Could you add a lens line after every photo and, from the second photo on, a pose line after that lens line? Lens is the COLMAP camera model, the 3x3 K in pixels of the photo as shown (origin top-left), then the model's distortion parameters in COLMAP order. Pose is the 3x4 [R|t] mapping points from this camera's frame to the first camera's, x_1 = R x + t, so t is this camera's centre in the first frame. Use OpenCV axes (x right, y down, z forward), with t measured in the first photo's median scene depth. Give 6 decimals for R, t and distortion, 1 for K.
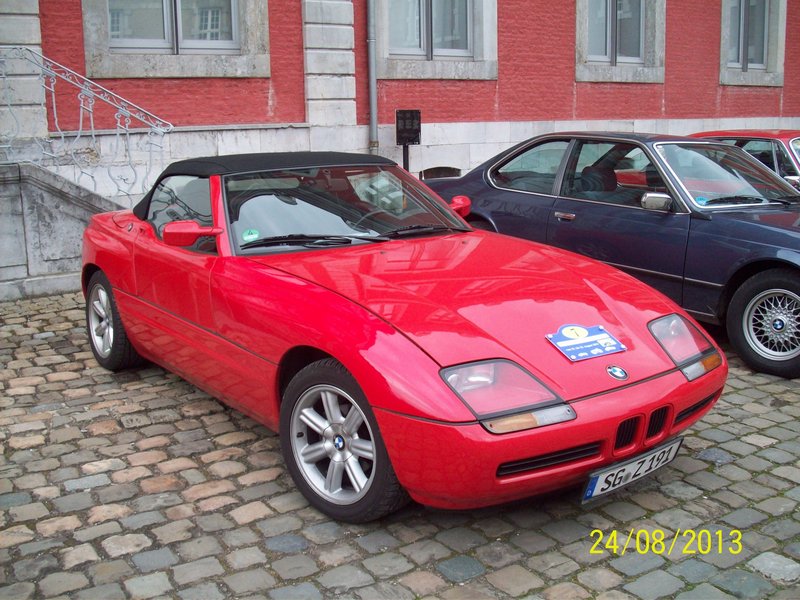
lens RADIAL K [[858.1, 0, 400.7], [0, 858.1, 281.4], [0, 0, 1]] dist [-0.137916, 0.062114]
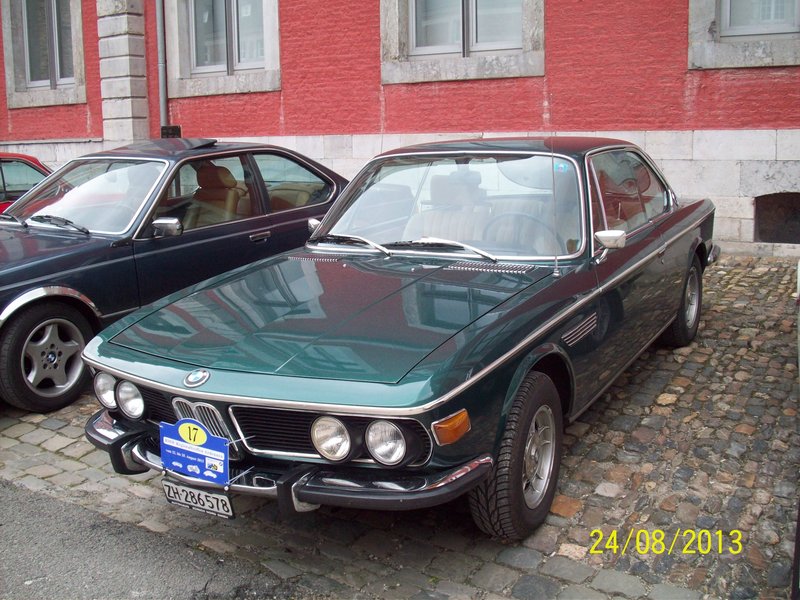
lens RADIAL K [[858.1, 0, 400.7], [0, 858.1, 281.4], [0, 0, 1]] dist [-0.137916, 0.062114]
pose [[0.400210, 0.170632, -0.900398, 1.024313], [-0.162770, 0.980127, 0.113393, -0.160269], [0.901853, 0.101177, 0.420030, 0.752995]]
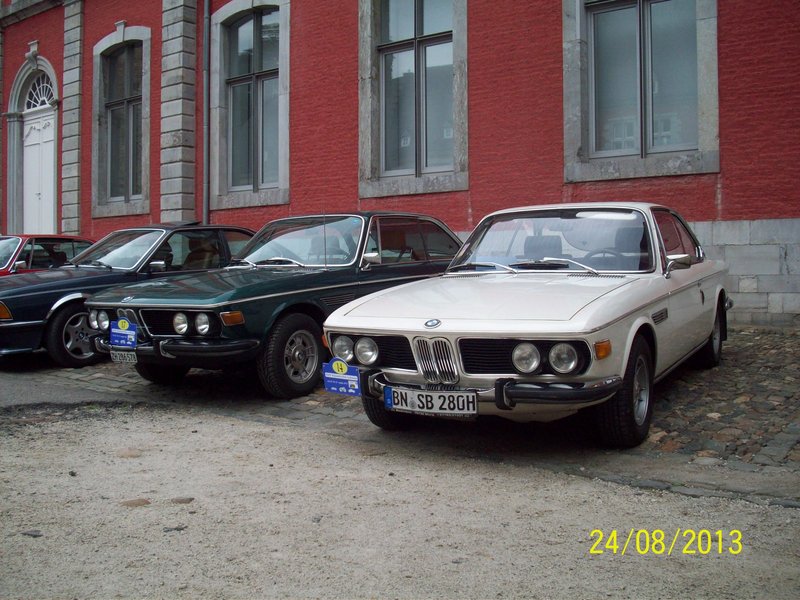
lens RADIAL K [[858.1, 0, 400.7], [0, 858.1, 281.4], [0, 0, 1]] dist [-0.137916, 0.062114]
pose [[0.303804, 0.031056, -0.952228, 1.318251], [-0.181493, 0.983053, -0.025843, -0.126294], [0.935288, 0.180674, 0.304292, 0.798913]]
